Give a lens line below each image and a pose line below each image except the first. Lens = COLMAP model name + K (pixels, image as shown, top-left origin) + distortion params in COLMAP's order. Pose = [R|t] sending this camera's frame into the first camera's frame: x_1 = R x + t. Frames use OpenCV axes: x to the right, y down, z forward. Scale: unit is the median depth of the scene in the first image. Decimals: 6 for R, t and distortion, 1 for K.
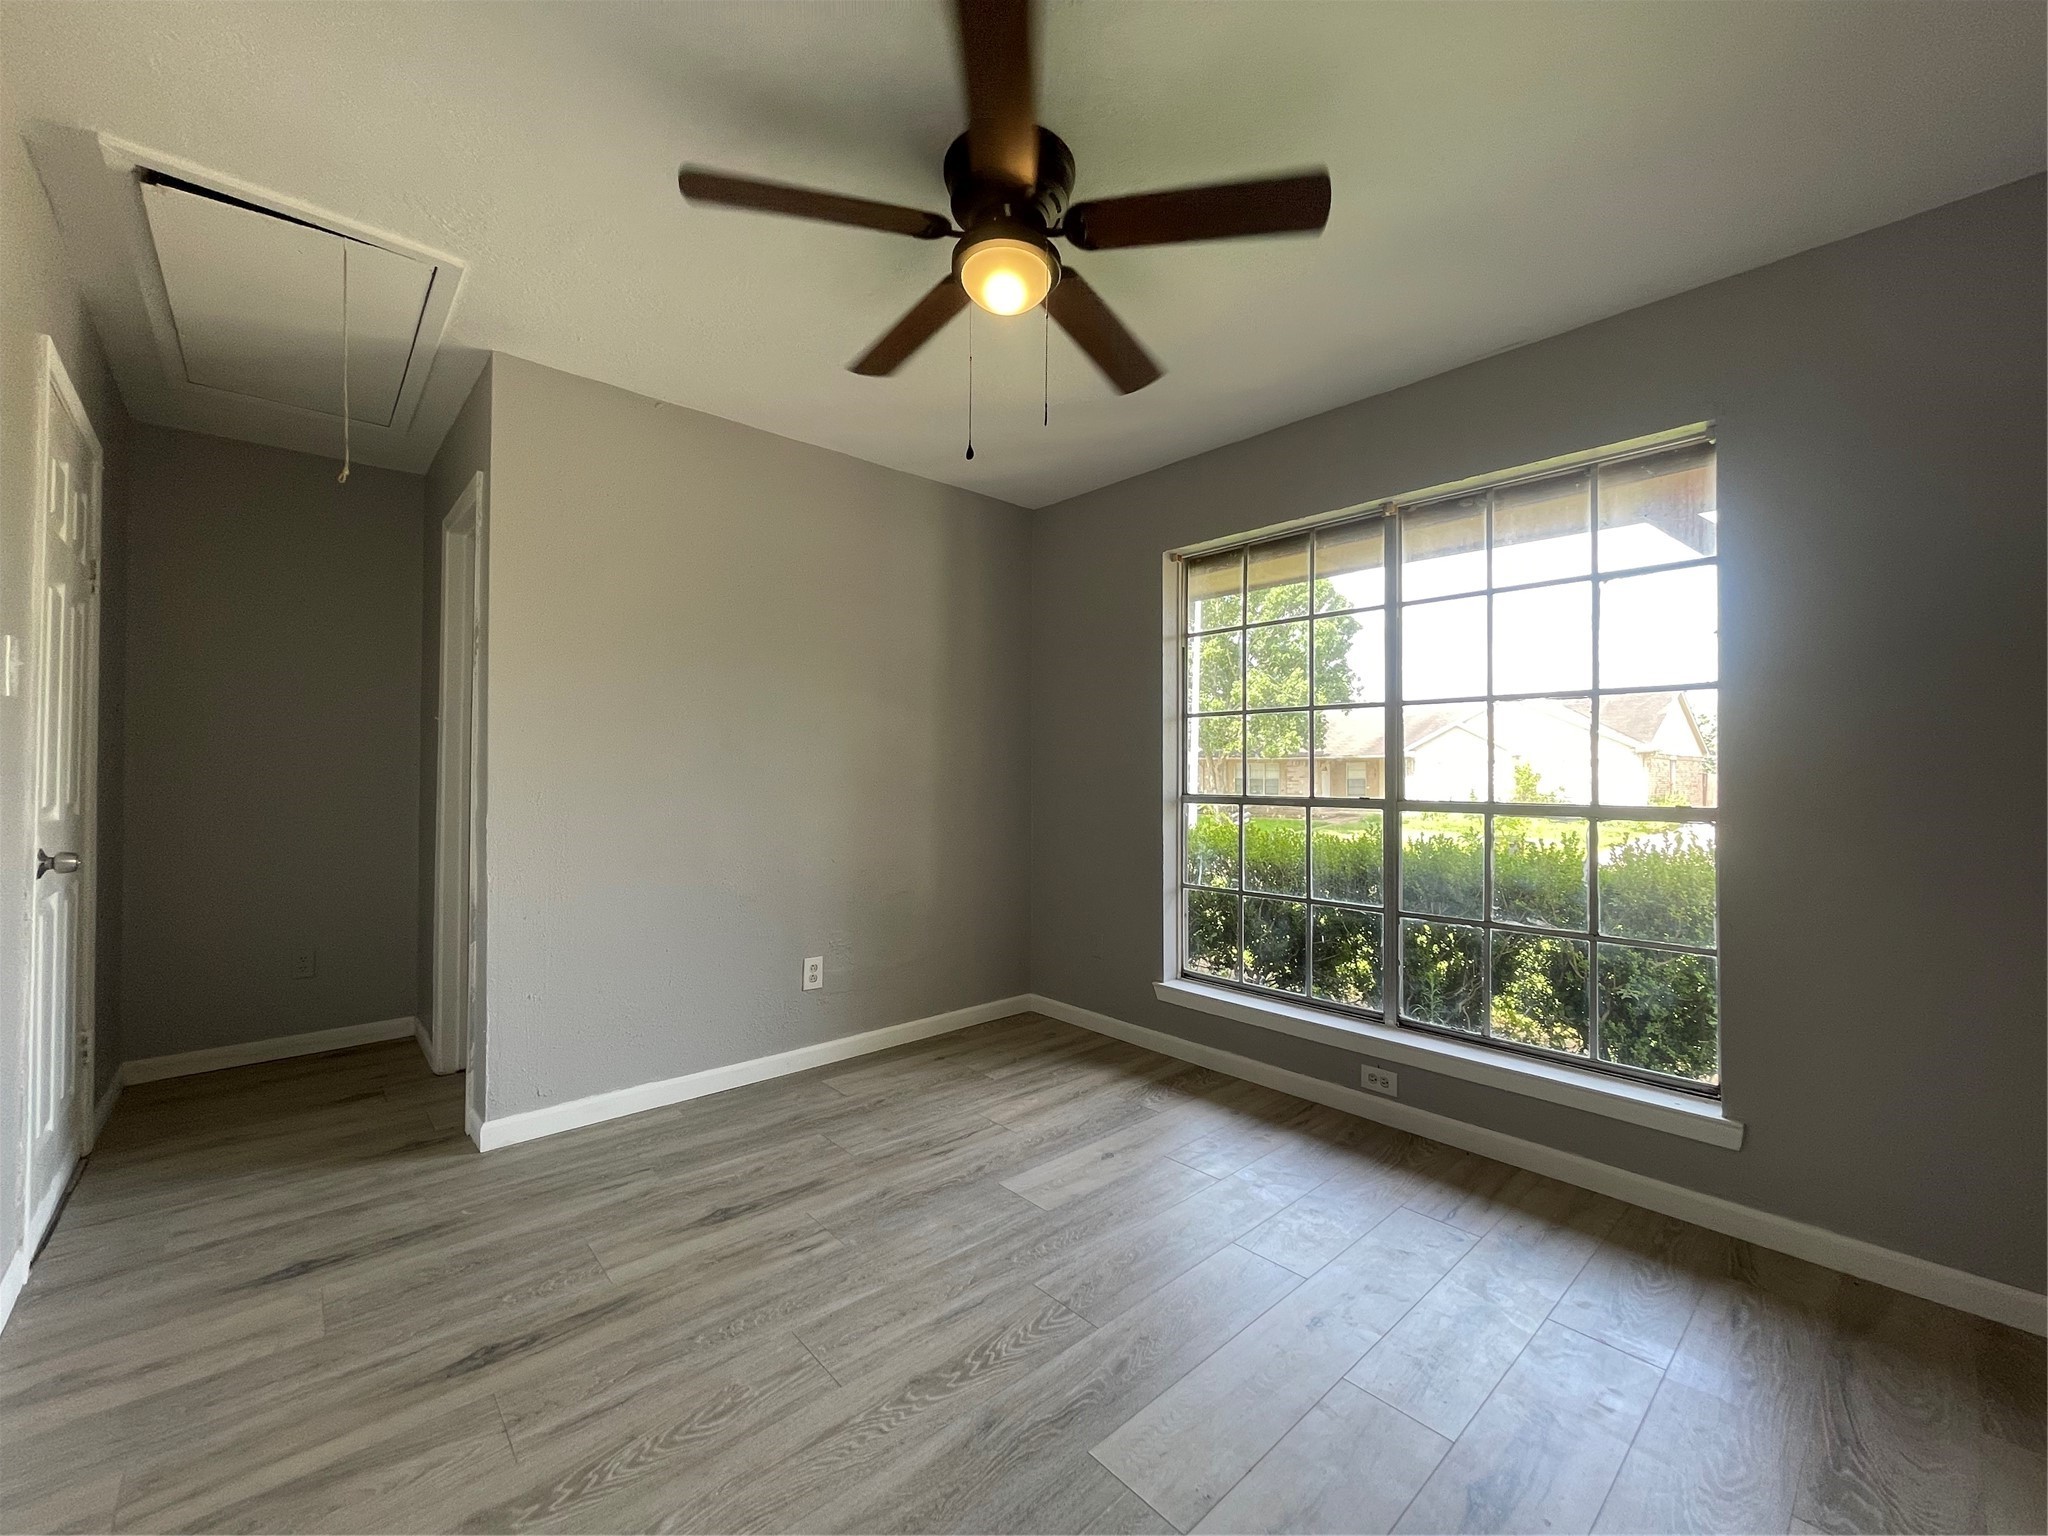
lens RADIAL K [[828.3, 0, 1027.3], [0, 828.3, 778.0], [0, 0, 1]] dist [-0.006856, -0.000152]
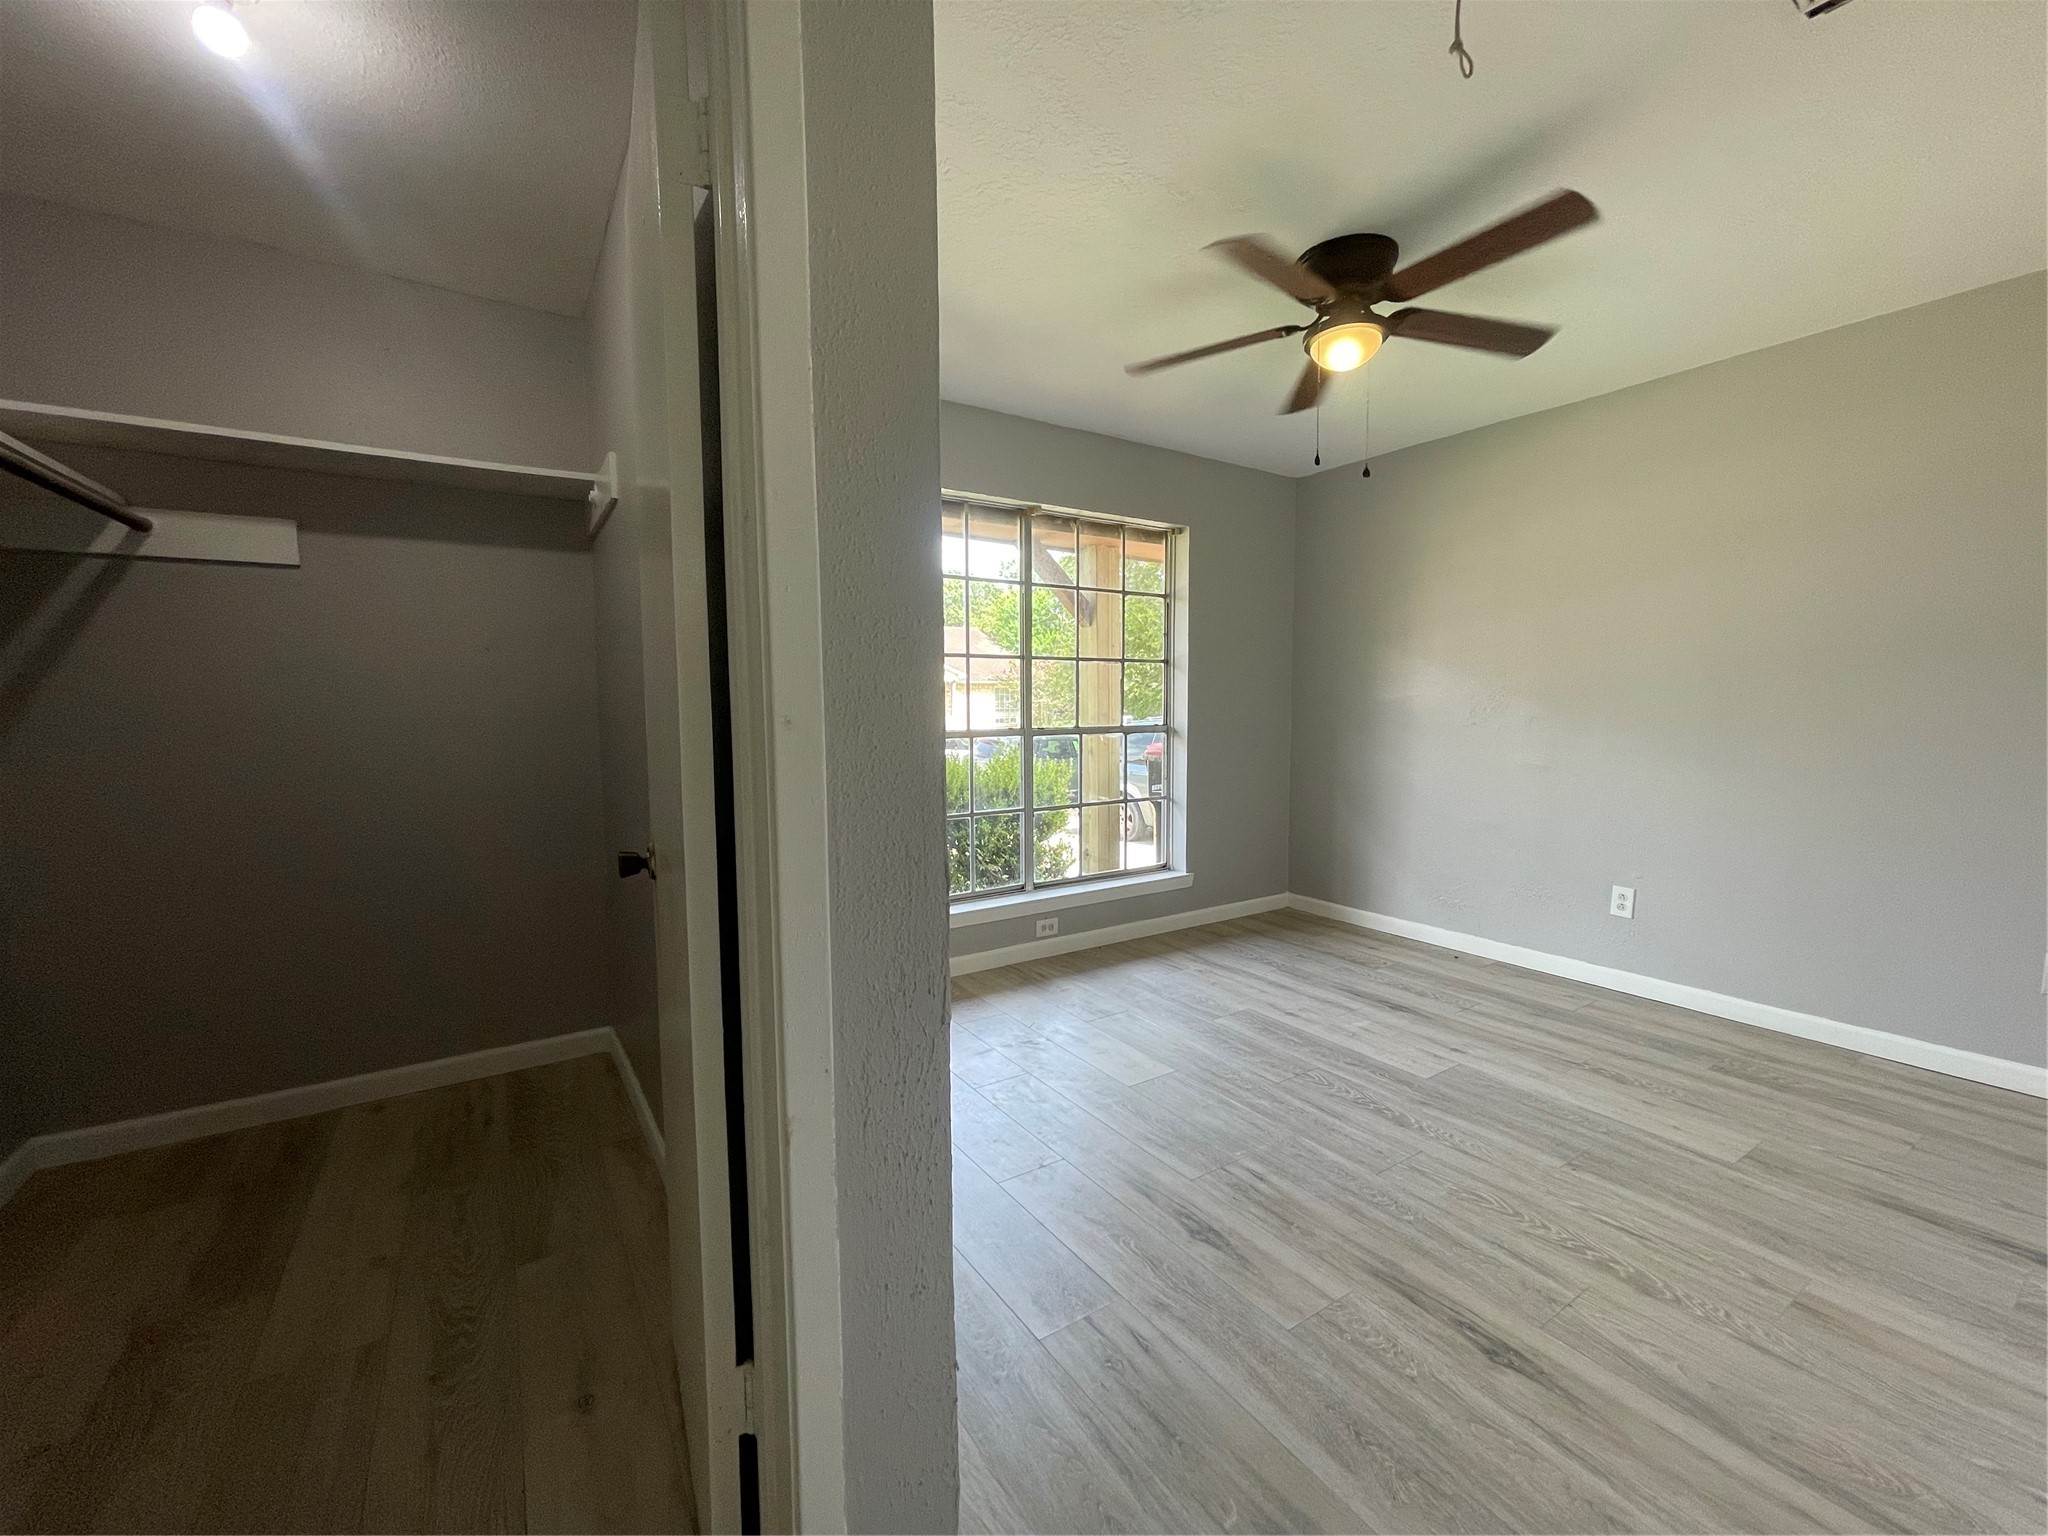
lens RADIAL K [[828.3, 0, 1028.1], [0, 828.3, 770.0], [0, 0, 1]] dist [-0.006856, -0.000152]
pose [[0.154912, -0.093546, 0.983489, -1.438116], [0.009057, 0.995600, 0.093271, -0.050589], [-0.987887, -0.005542, 0.155078, 1.247004]]
